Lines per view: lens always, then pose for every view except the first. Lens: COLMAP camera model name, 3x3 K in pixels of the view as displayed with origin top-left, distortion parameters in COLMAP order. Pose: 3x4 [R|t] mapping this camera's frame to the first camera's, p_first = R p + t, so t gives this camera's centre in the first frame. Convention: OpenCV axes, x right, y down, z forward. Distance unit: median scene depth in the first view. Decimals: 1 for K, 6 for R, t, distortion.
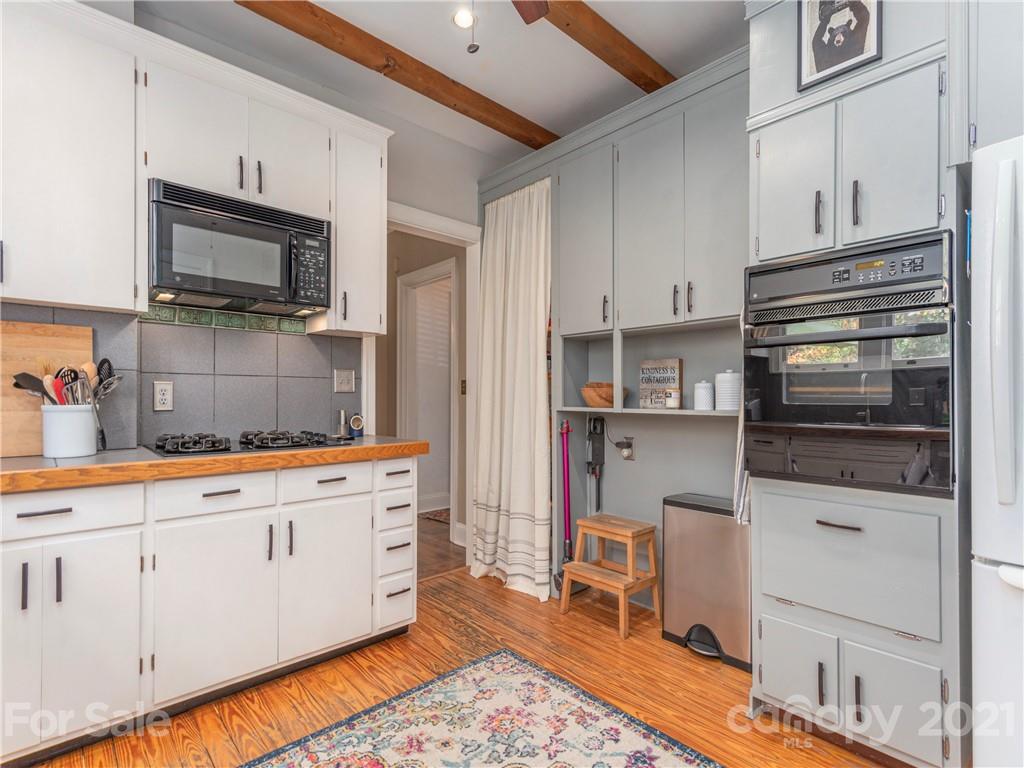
lens RADIAL K [[506.1, 0, 510.9], [0, 506.1, 392.5], [0, 0, 1]] dist [0.003591, 0.001149]
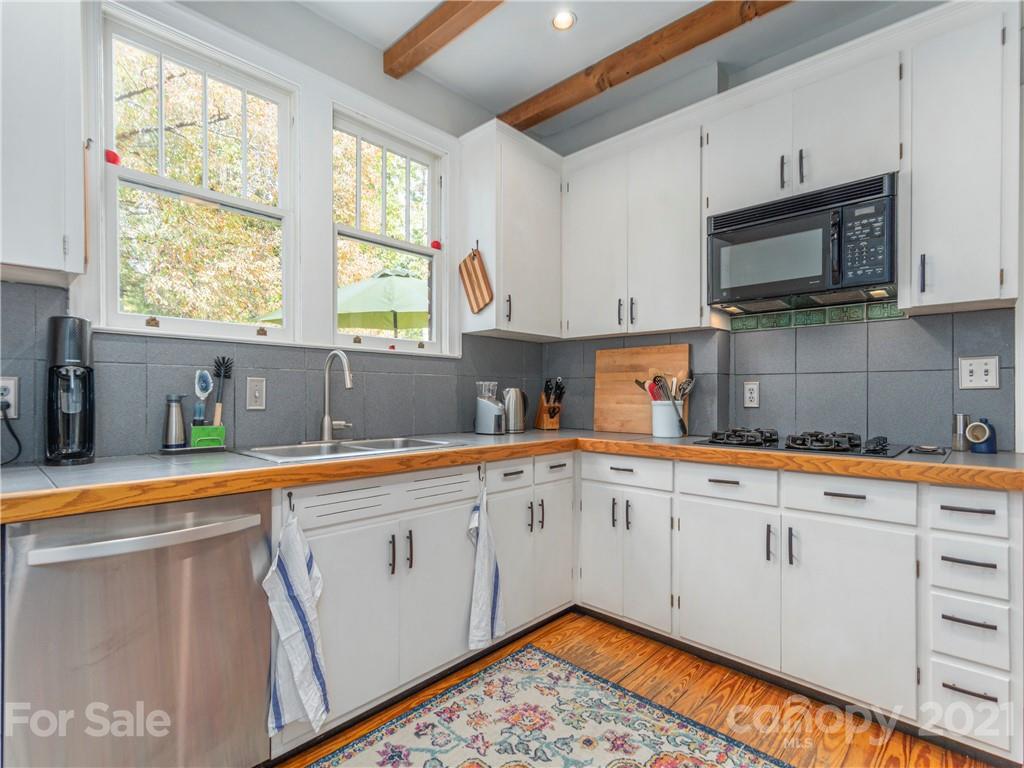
lens RADIAL K [[506.1, 0, 510.9], [0, 506.1, 392.5], [0, 0, 1]] dist [0.003591, 0.001149]
pose [[0.072510, -0.006216, -0.997348, 0.460619], [0.006940, 0.999960, -0.005728, 0.005790], [0.997344, -0.006507, 0.072550, 0.416678]]
